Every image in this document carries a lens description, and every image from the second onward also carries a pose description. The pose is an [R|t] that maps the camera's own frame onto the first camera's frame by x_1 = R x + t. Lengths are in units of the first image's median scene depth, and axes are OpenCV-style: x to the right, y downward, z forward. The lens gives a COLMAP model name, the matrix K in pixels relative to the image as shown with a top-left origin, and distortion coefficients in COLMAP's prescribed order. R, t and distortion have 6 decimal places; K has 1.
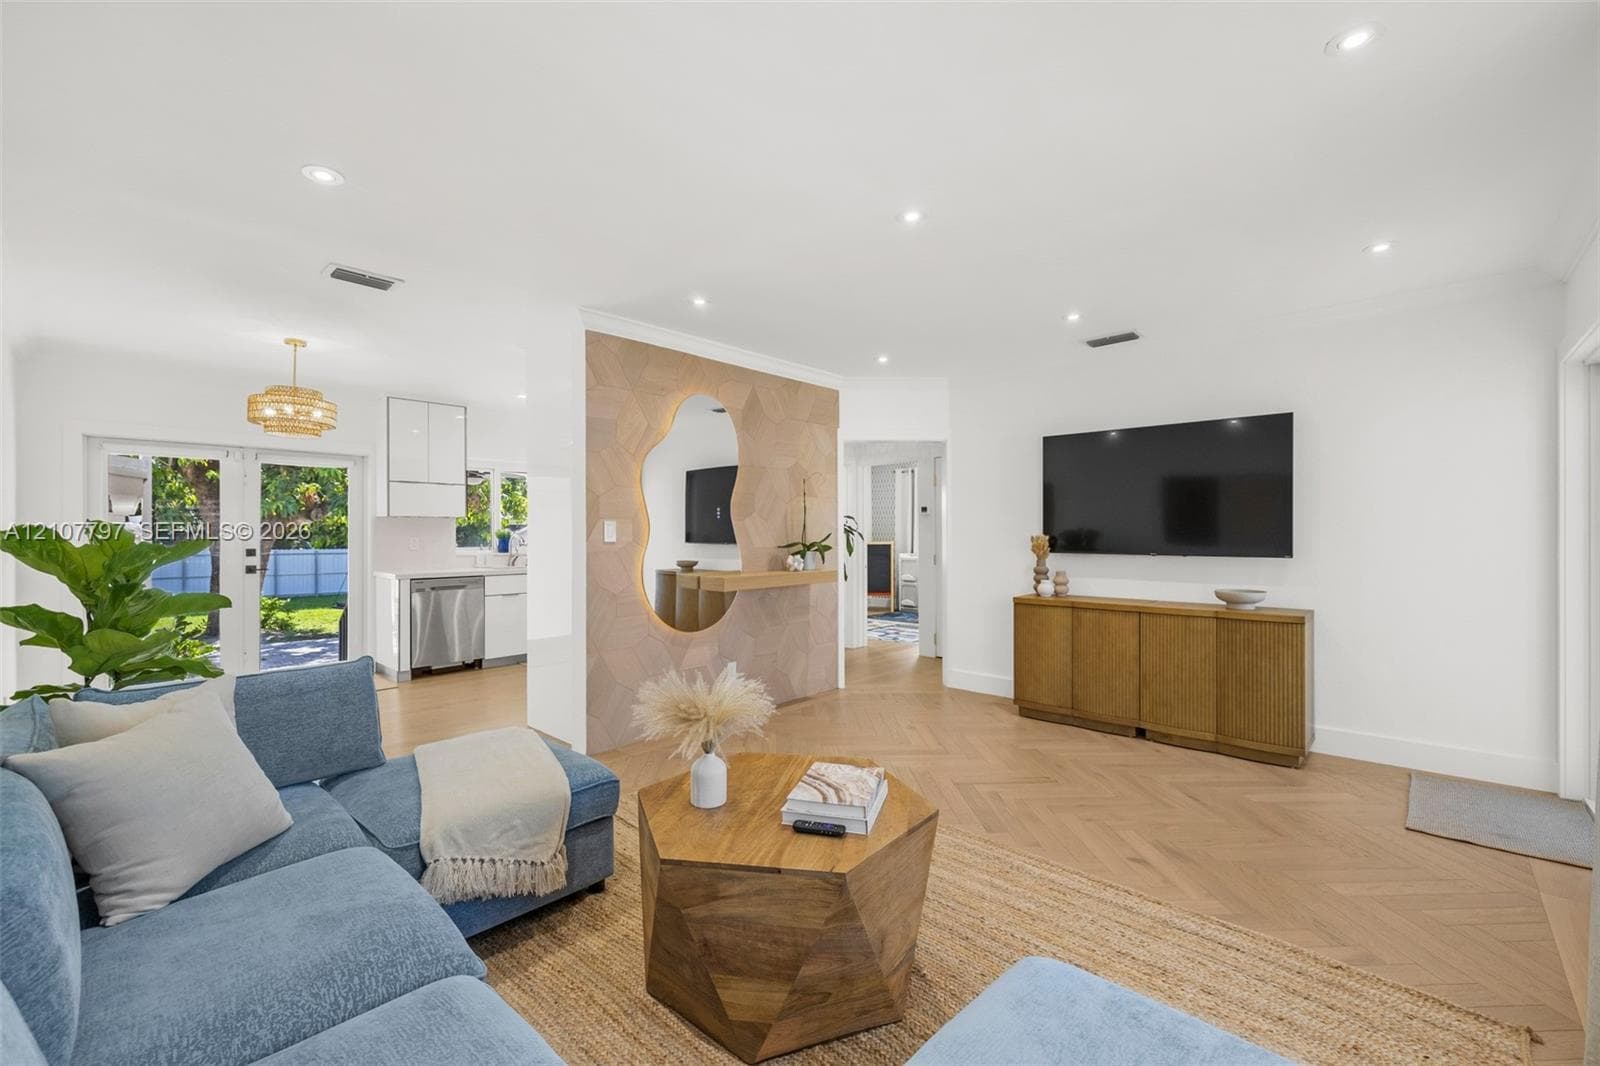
lens RADIAL K [[659.5, 0, 800.0], [0, 659.5, 533.0], [0, 0, 1]] dist [-0.001202, -0.000145]
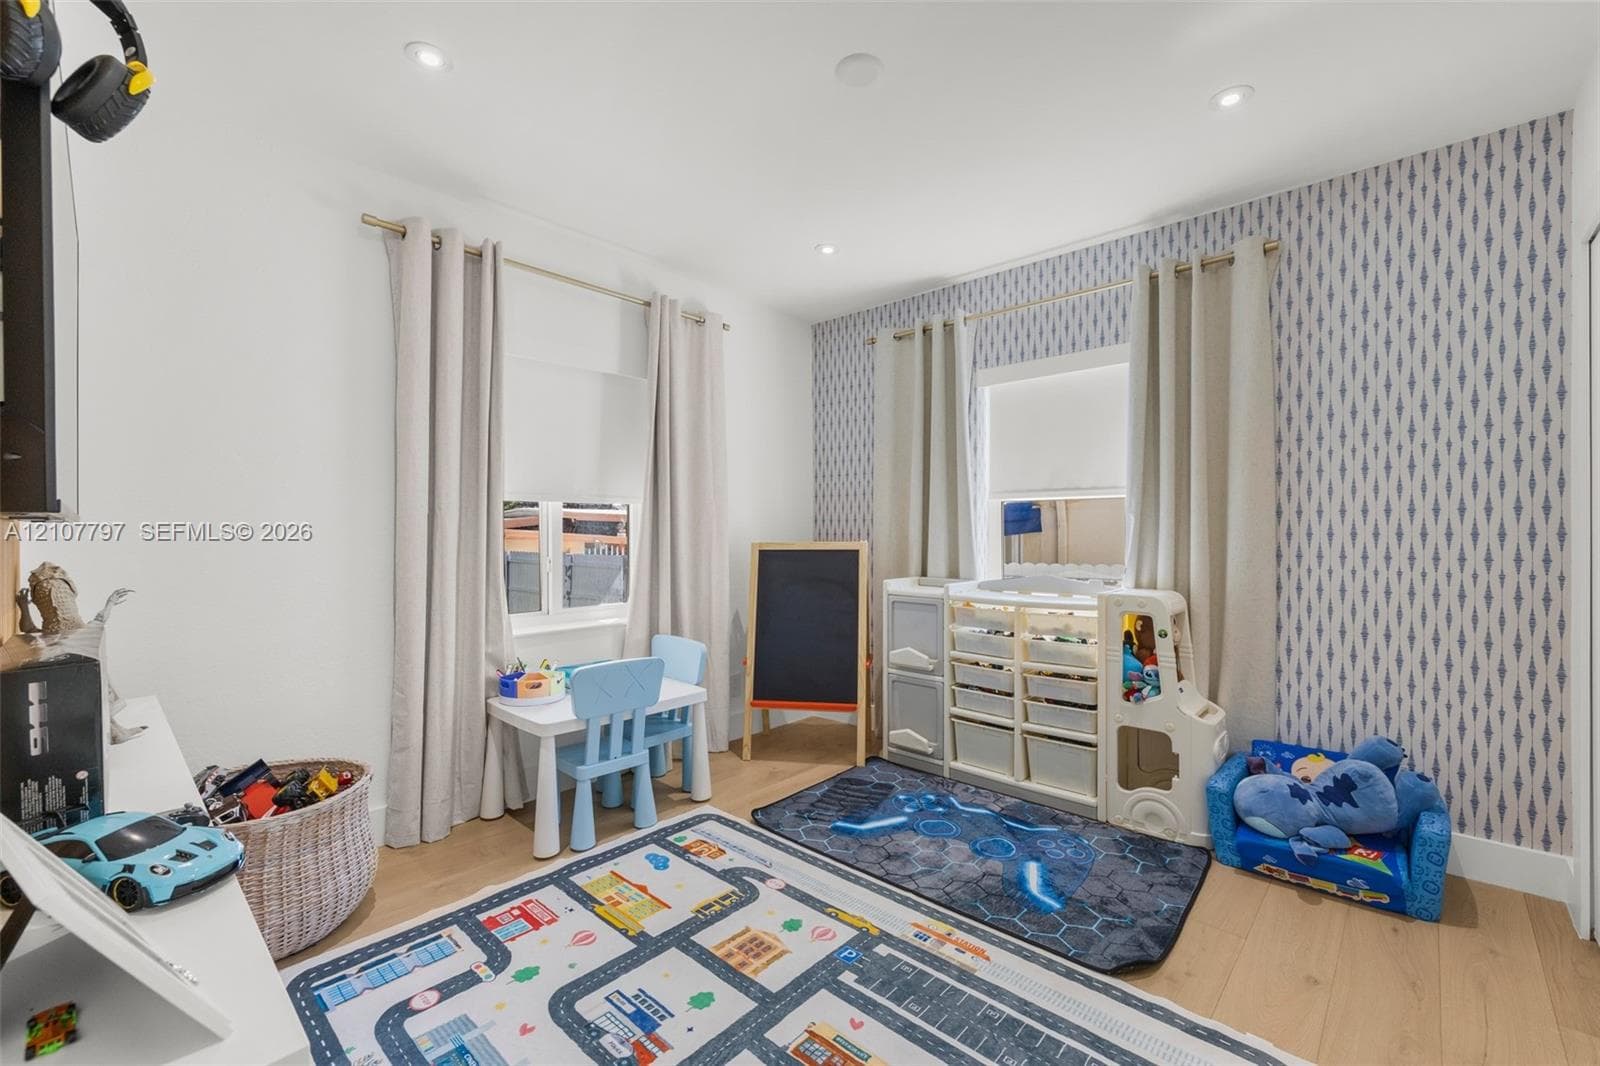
lens RADIAL K [[659.5, 0, 800.0], [0, 659.5, 533.0], [0, 0, 1]] dist [-0.001202, -0.000145]
pose [[0.999833, 0.007419, 0.016672, 0.104340], [-0.007440, 0.999972, 0.001202, 0.009300], [-0.016663, -0.001326, 0.999860, 0.680156]]
